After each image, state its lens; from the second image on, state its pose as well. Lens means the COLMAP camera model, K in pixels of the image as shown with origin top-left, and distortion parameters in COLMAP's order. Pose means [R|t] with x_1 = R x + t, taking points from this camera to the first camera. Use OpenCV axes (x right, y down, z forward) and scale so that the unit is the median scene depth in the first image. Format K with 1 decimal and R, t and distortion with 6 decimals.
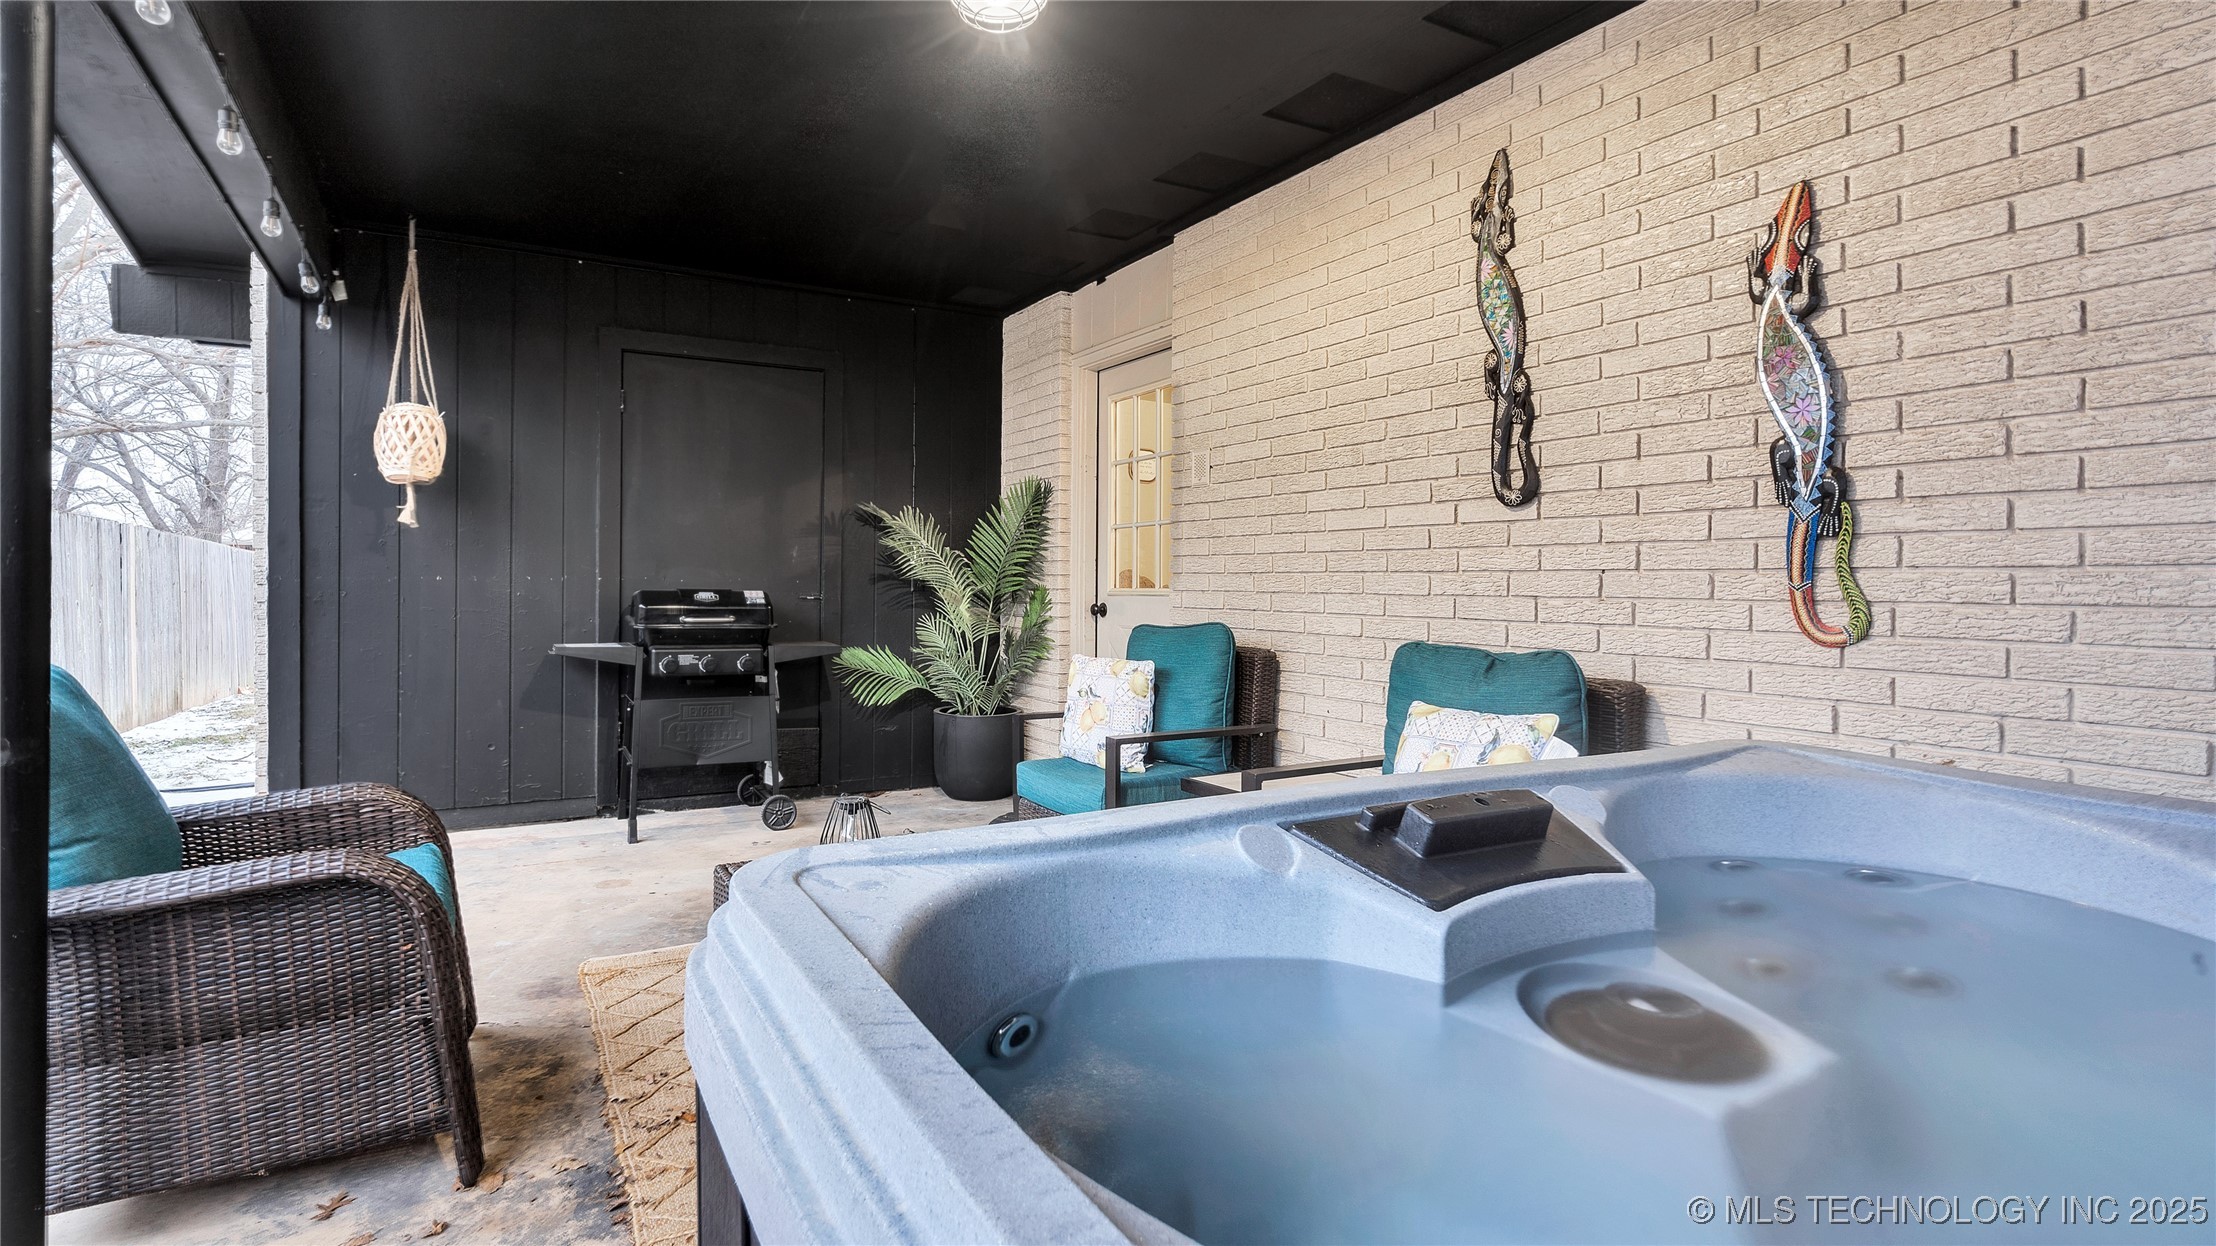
lens RADIAL K [[1027.8, 0, 1102.9], [0, 1027.8, 611.4], [0, 0, 1]] dist [-0.003154, 0.001526]
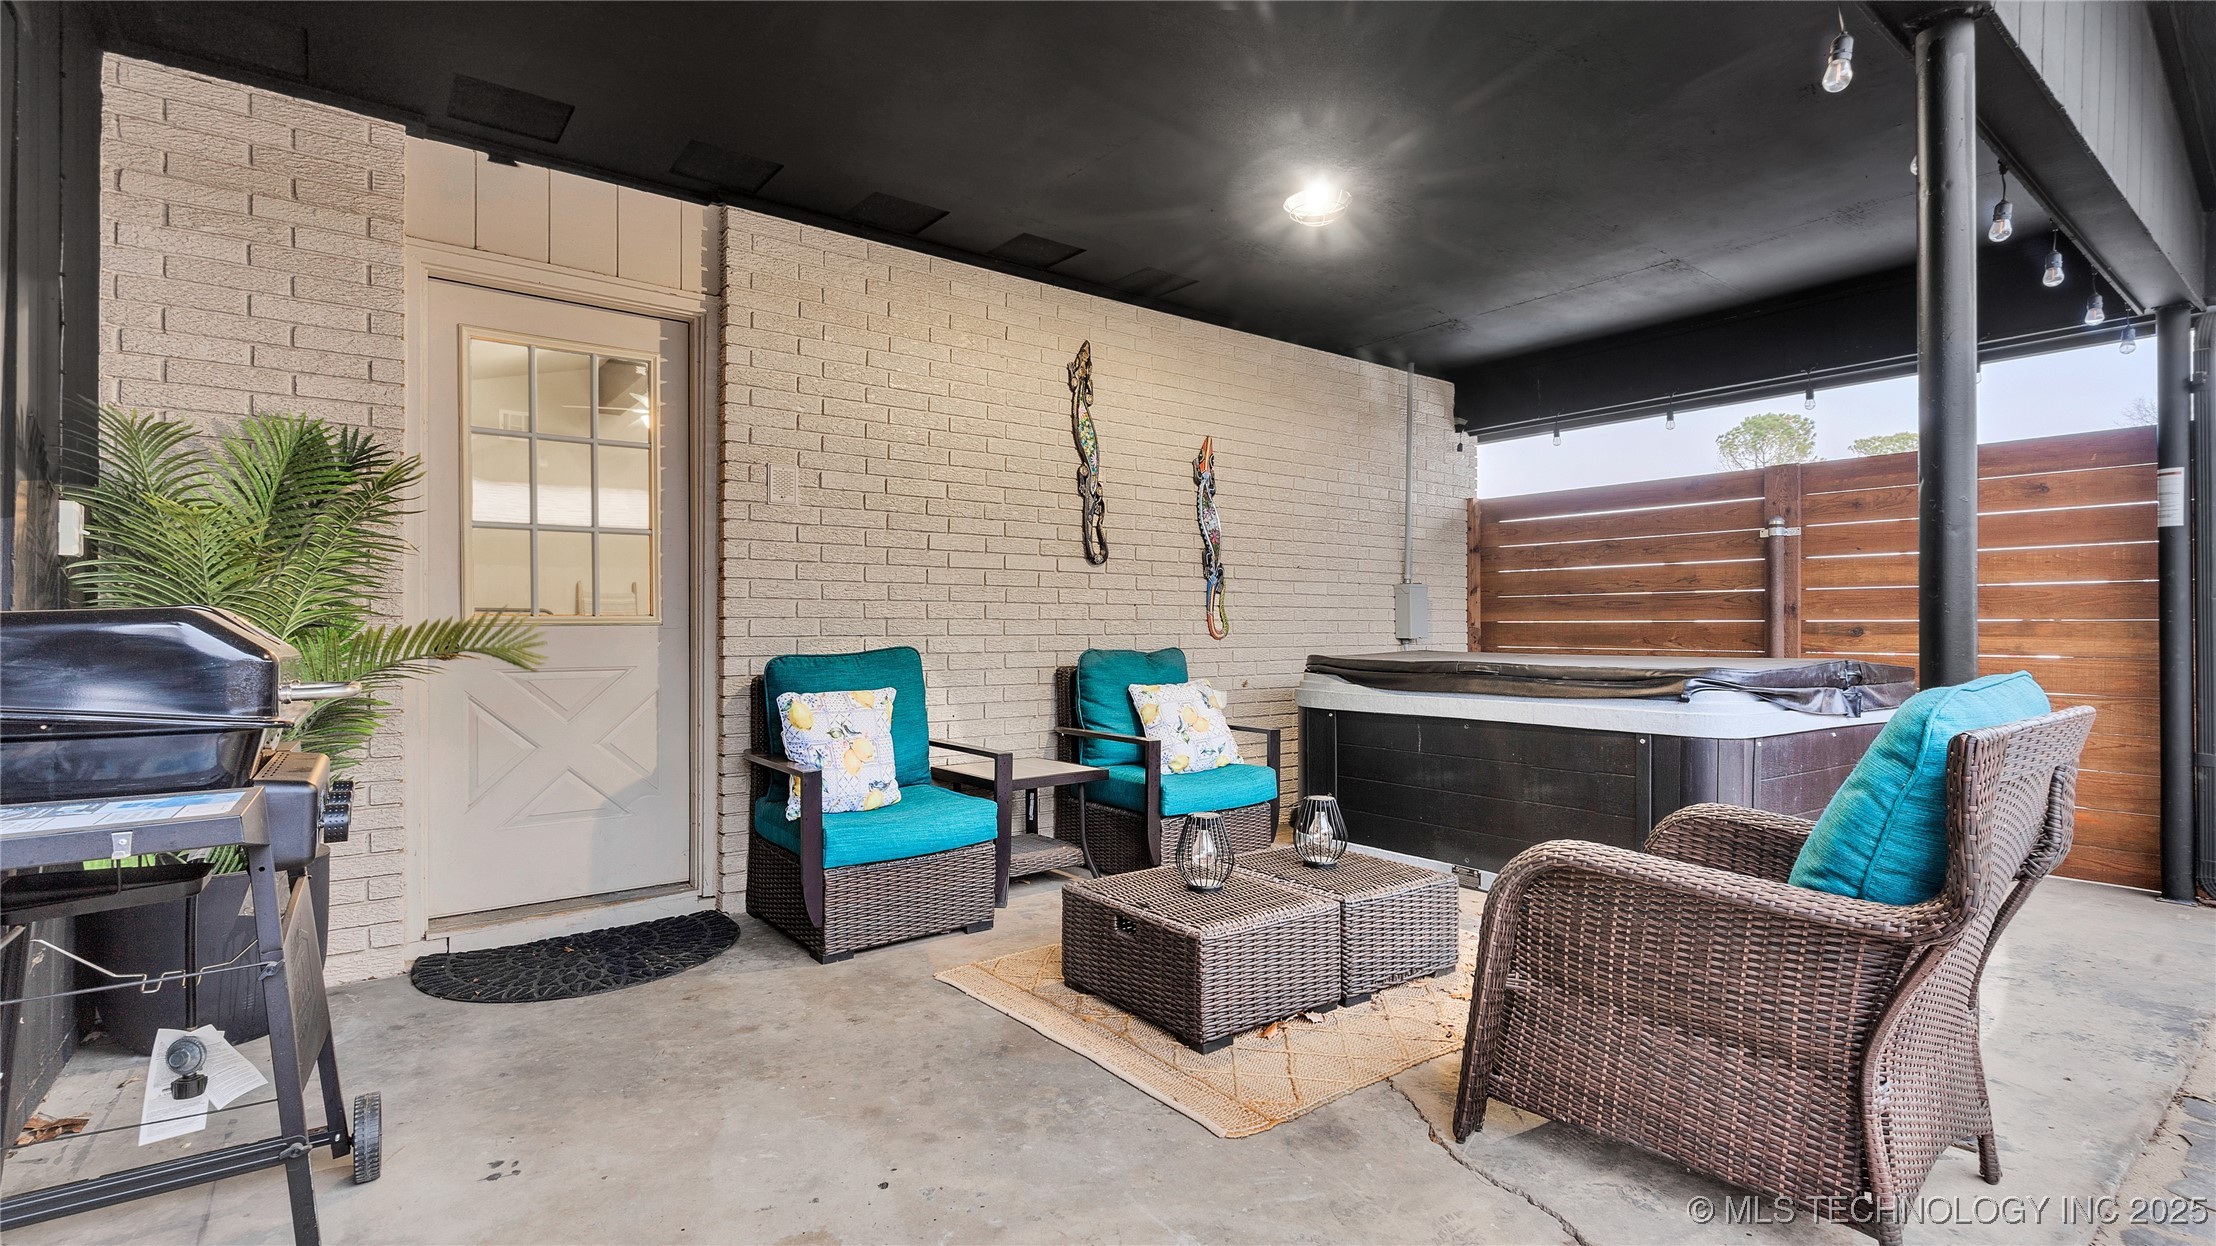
lens RADIAL K [[1027.8, 0, 1106.7], [0, 1027.8, 622.9], [0, 0, 1]] dist [-0.003154, 0.001526]
pose [[-0.114166, -0.021707, 0.993224, -1.119451], [0.013514, 0.999635, 0.023400, -0.043084], [-0.993370, 0.016094, -0.113831, 1.065920]]
